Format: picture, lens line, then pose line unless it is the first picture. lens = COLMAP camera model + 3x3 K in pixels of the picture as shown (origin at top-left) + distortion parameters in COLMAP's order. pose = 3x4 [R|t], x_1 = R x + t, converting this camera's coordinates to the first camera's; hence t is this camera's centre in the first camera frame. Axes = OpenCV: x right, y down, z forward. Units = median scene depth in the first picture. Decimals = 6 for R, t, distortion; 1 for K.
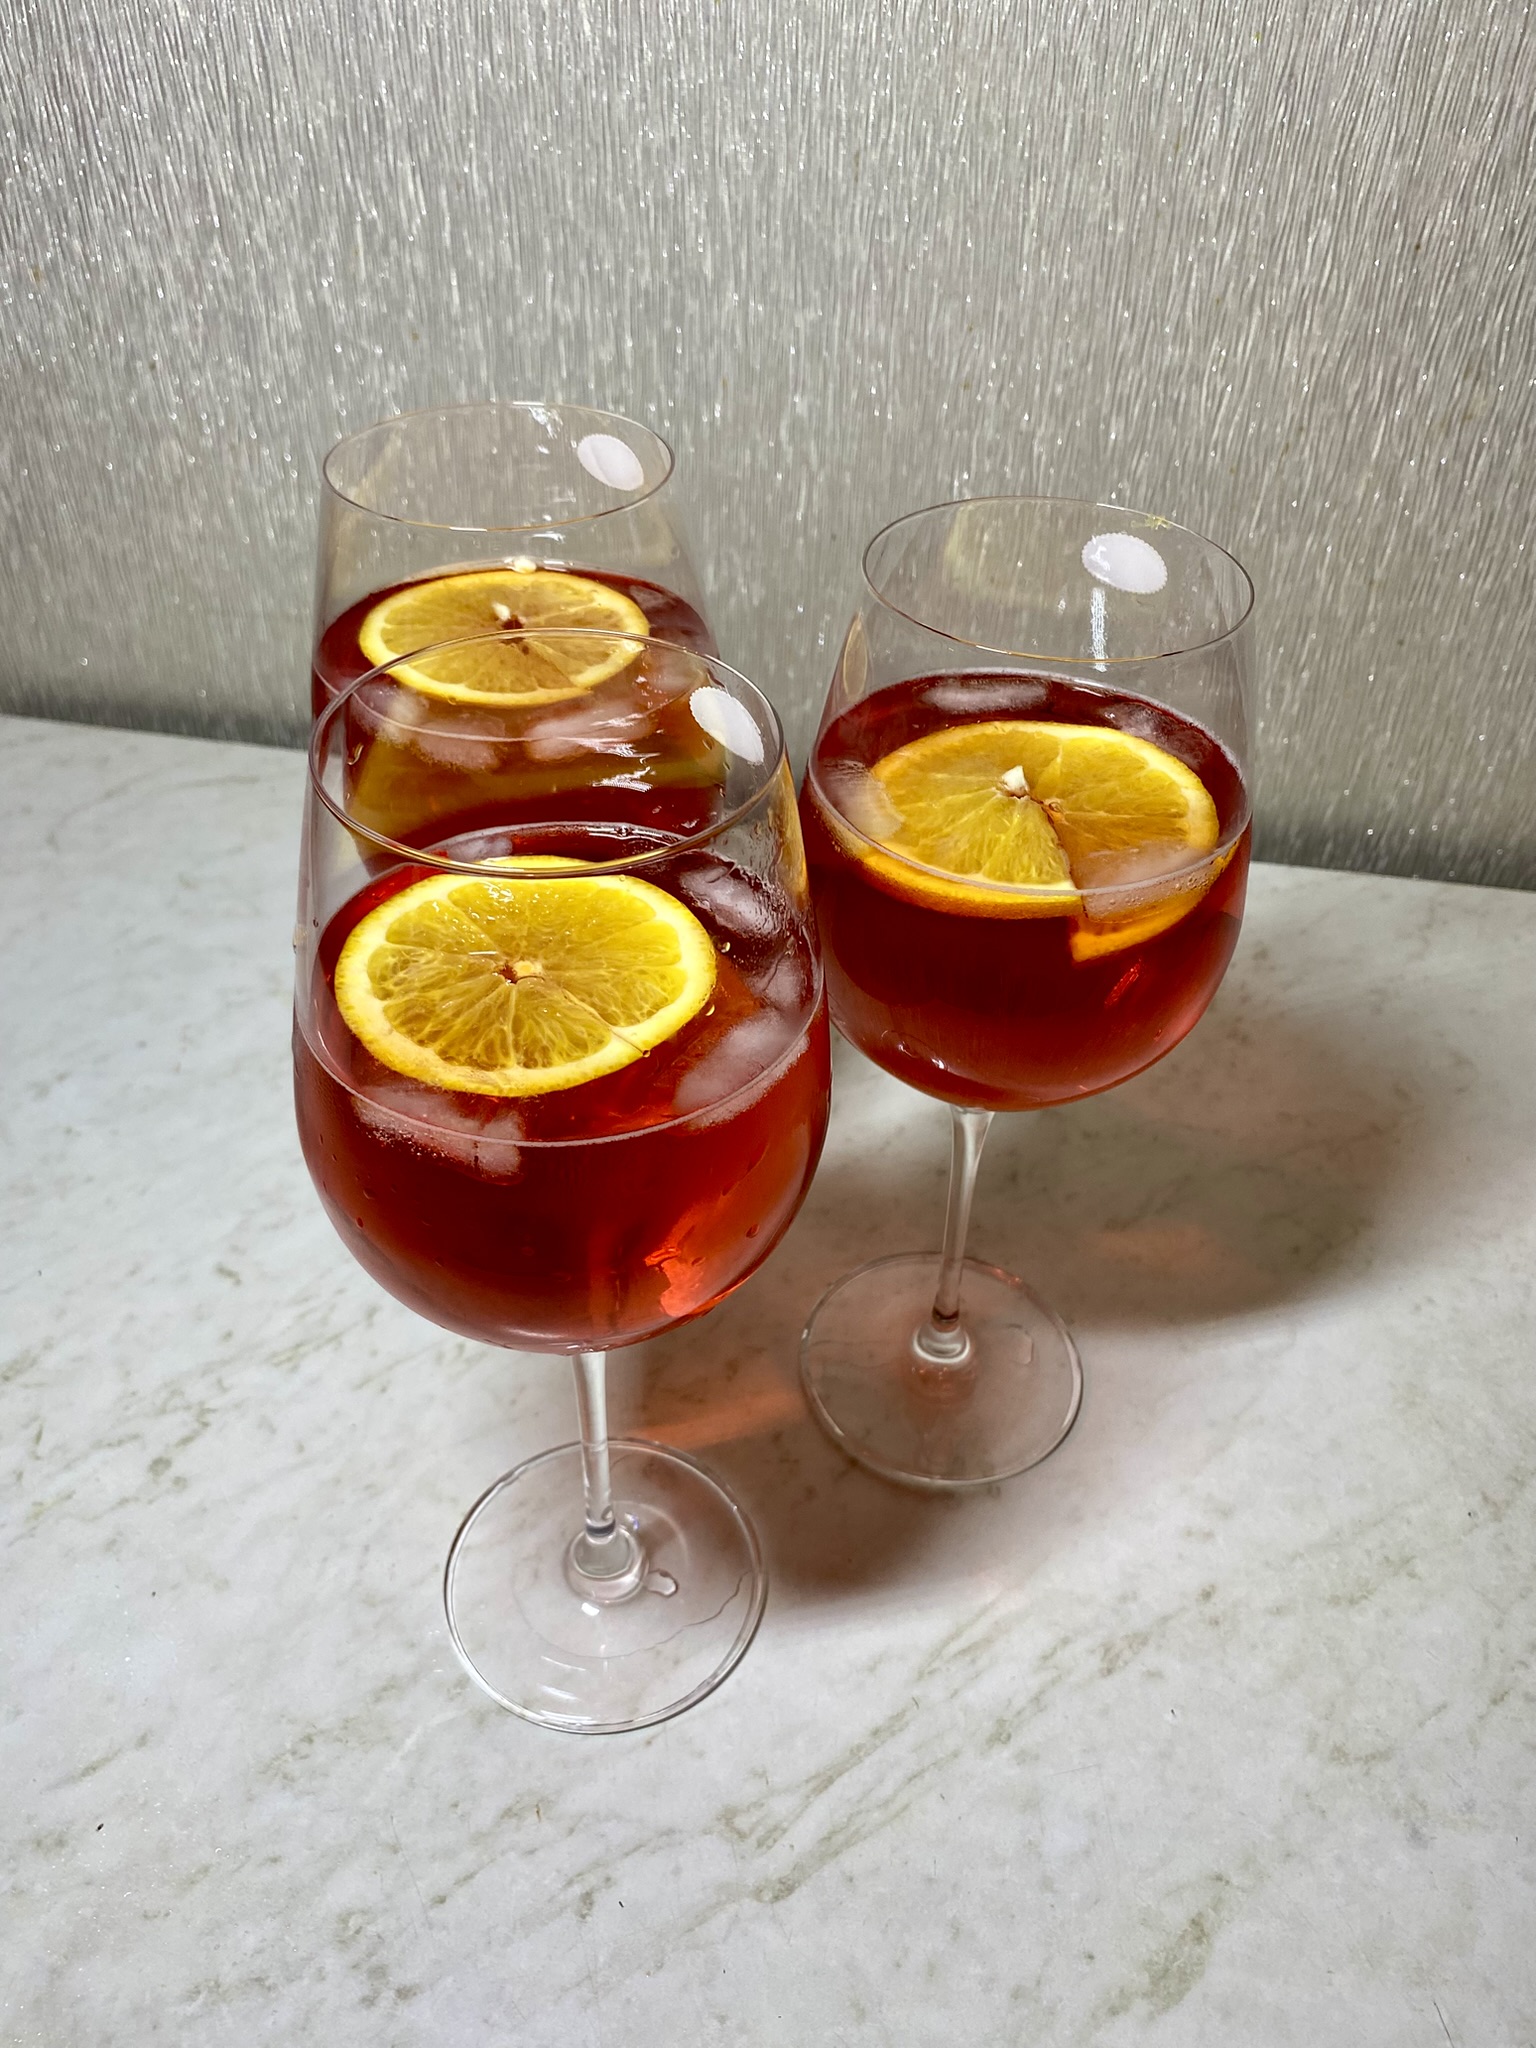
lens RADIAL K [[1548.4, 0, 768.3], [0, 1548.4, 1023.3], [0, 0, 1]] dist [-0.016475, -0.000946]
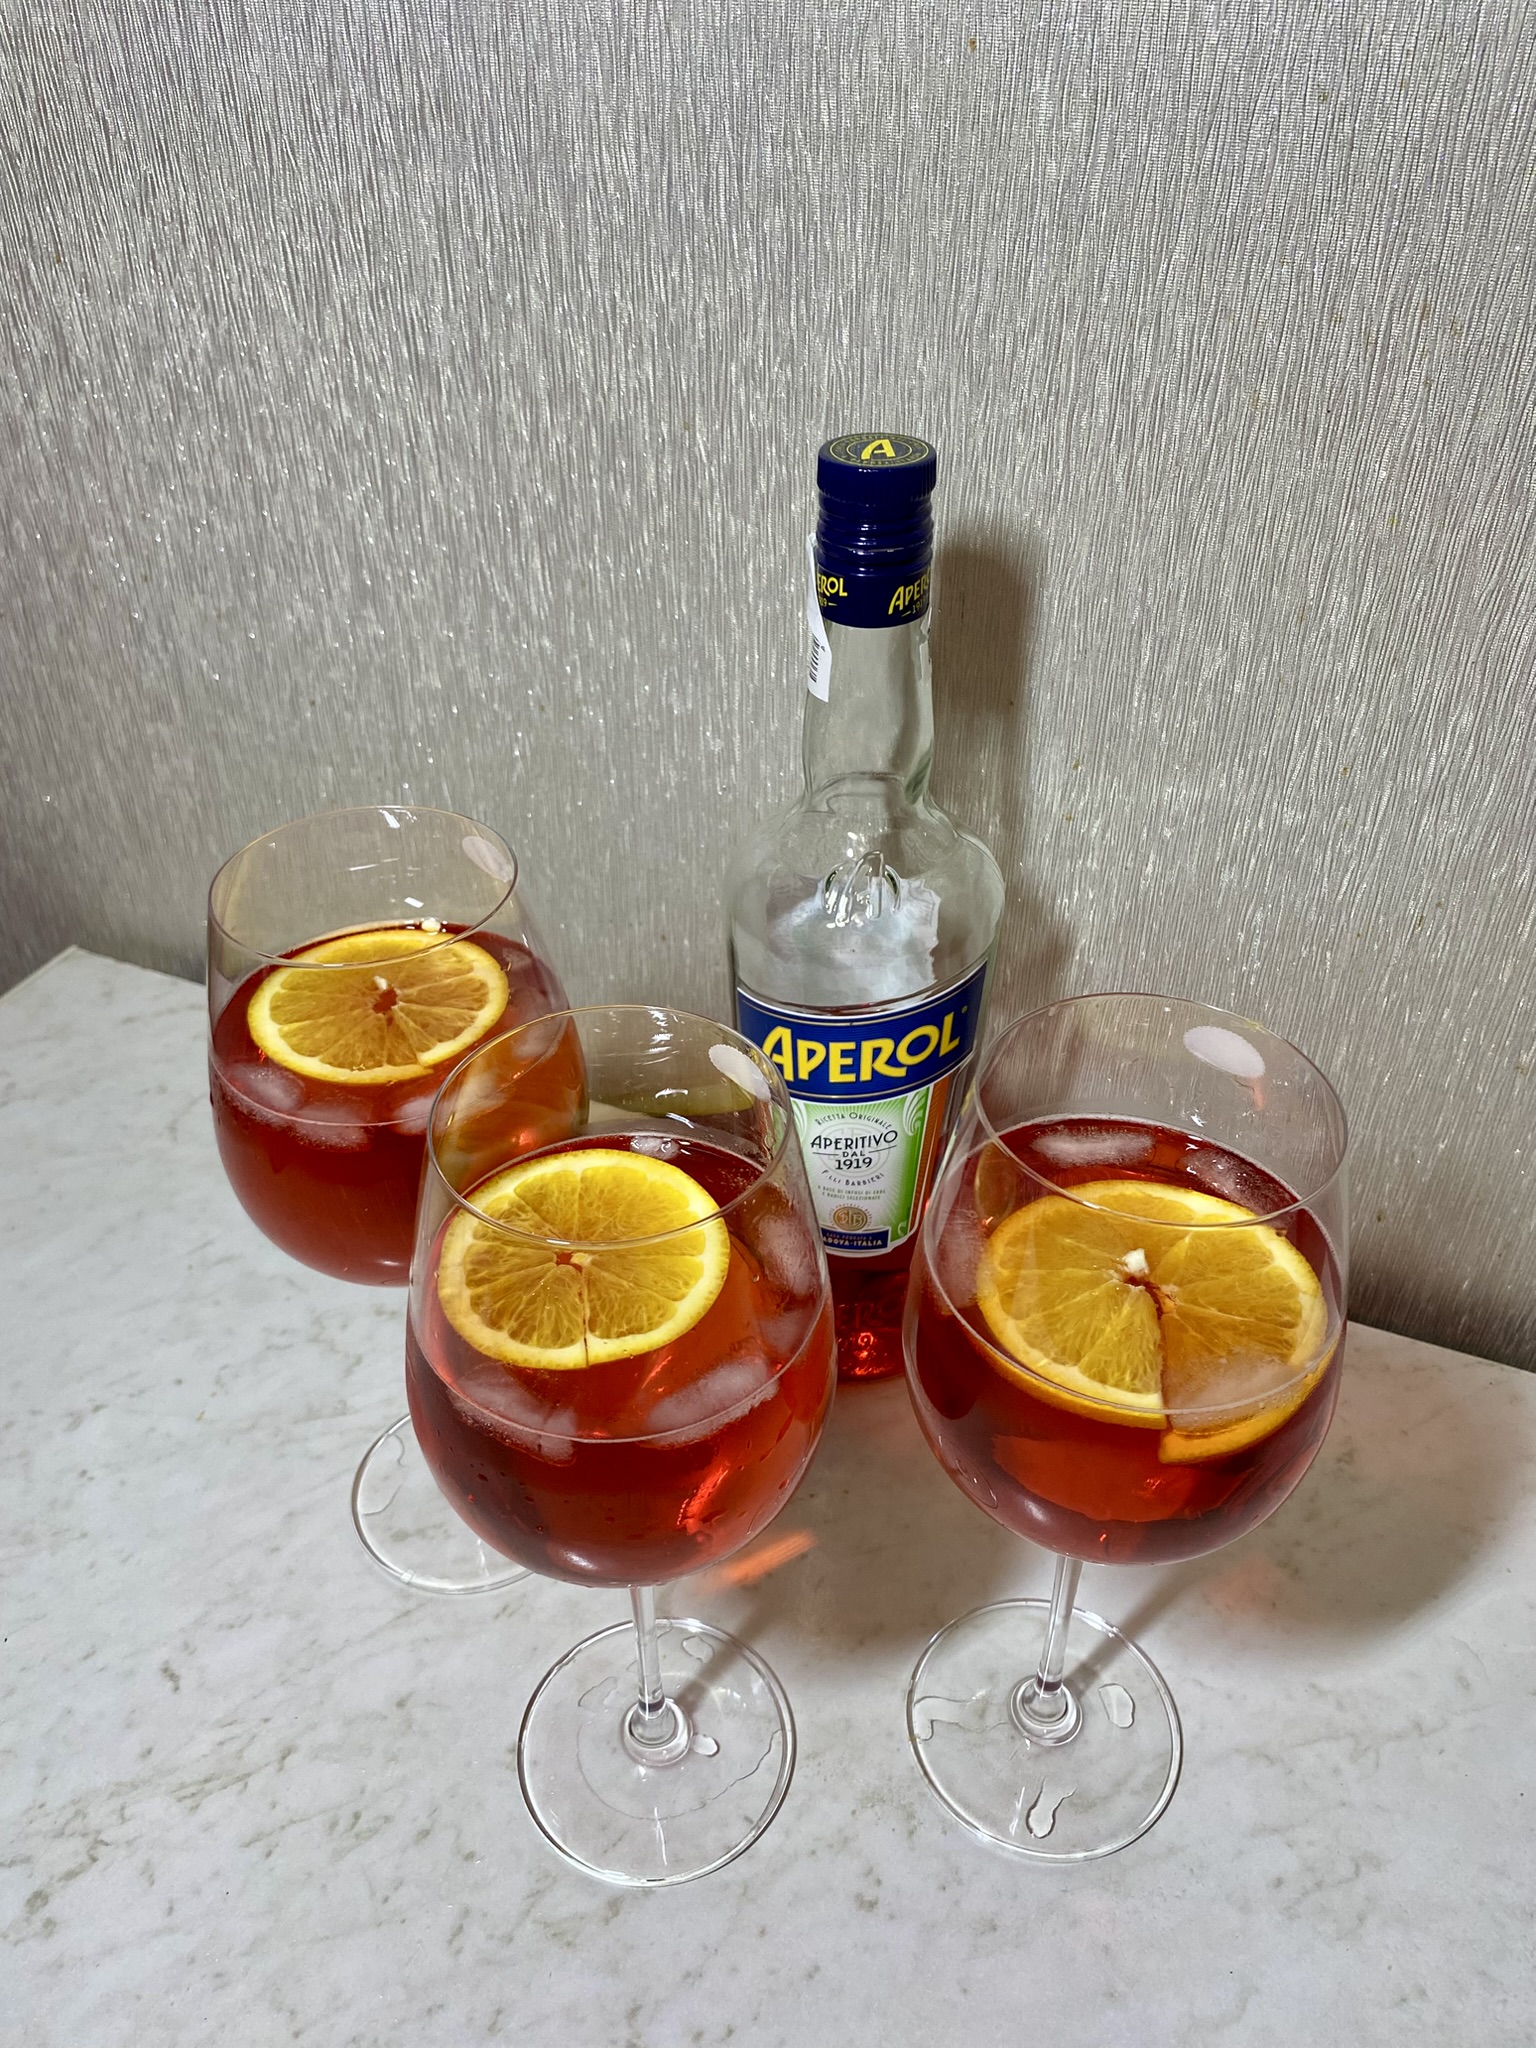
lens RADIAL K [[1548.4, 0, 769.6], [0, 1548.4, 1026.9], [0, 0, 1]] dist [-0.016475, -0.000946]
pose [[0.972946, 0.118370, -0.198403, 0.155173], [-0.129929, 0.990444, -0.046242, -0.225266], [0.191033, 0.070769, 0.979029, 0.049931]]
